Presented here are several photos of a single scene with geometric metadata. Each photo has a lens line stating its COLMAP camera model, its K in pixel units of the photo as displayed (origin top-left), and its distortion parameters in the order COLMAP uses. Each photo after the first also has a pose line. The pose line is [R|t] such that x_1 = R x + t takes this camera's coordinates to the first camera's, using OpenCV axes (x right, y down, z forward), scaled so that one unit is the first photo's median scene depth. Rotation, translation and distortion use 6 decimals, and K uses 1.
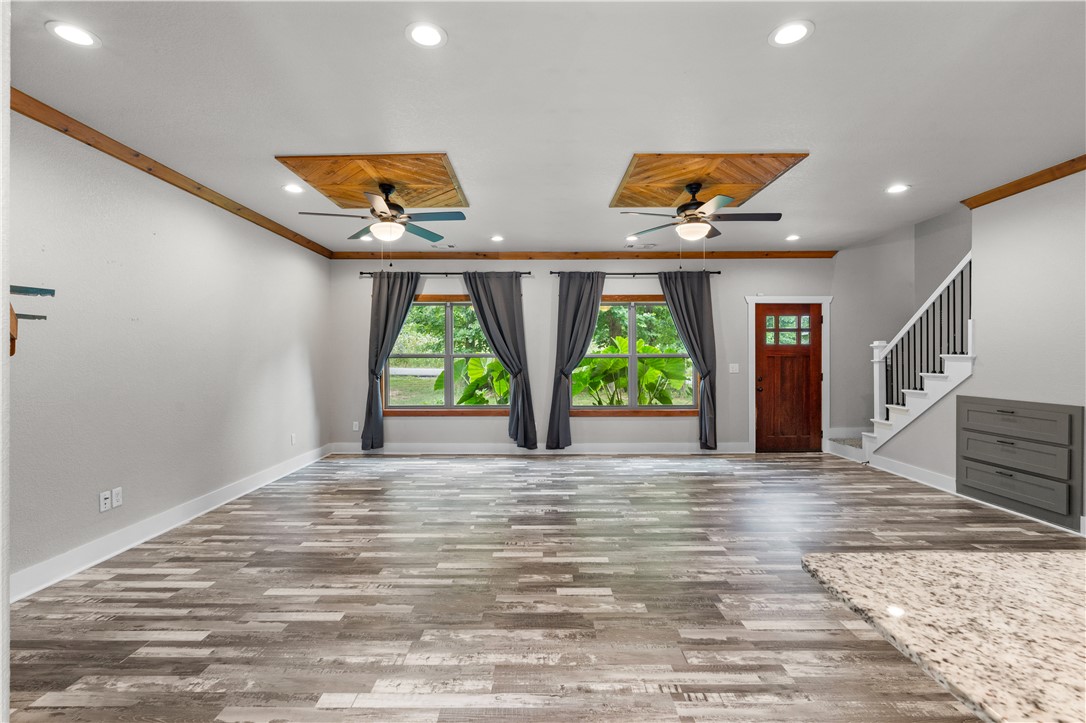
lens RADIAL K [[500.7, 0, 545.0], [0, 500.7, 362.2], [0, 0, 1]] dist [-0.003702, 0.000104]
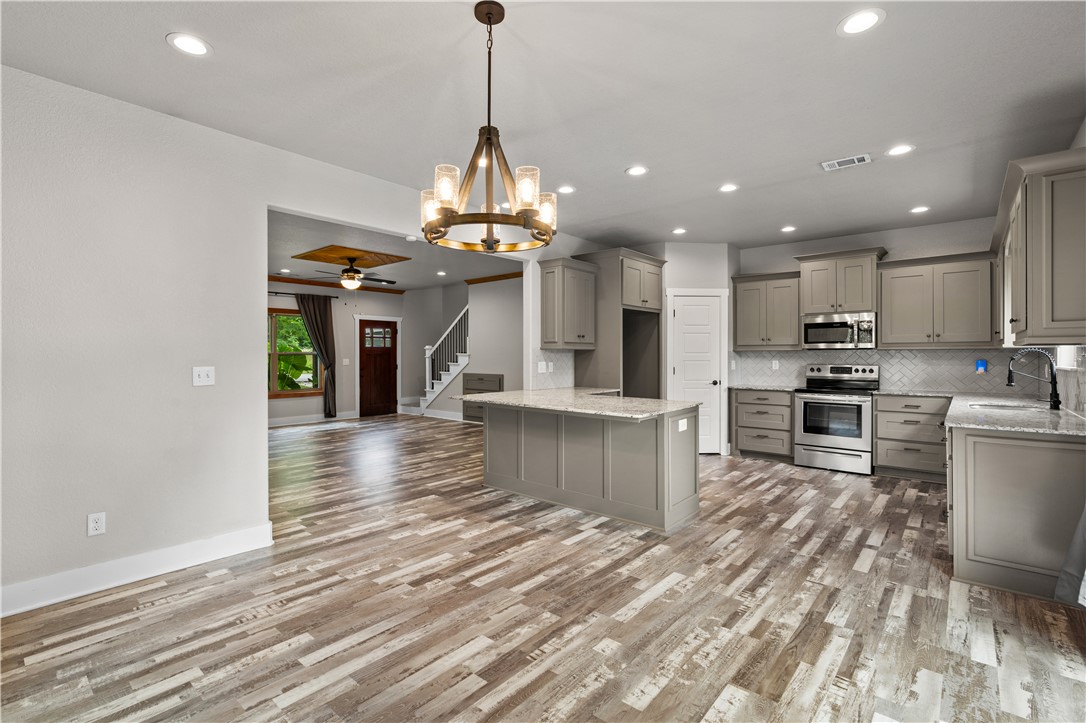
lens RADIAL K [[500.7, 0, 523.6], [0, 500.7, 355.5], [0, 0, 1]] dist [-0.003702, 0.000104]
pose [[0.678358, 0.001622, 0.734730, -0.372605], [0.006153, 0.999950, -0.007888, 0.008019], [-0.734706, 0.009871, 0.678314, -0.417200]]
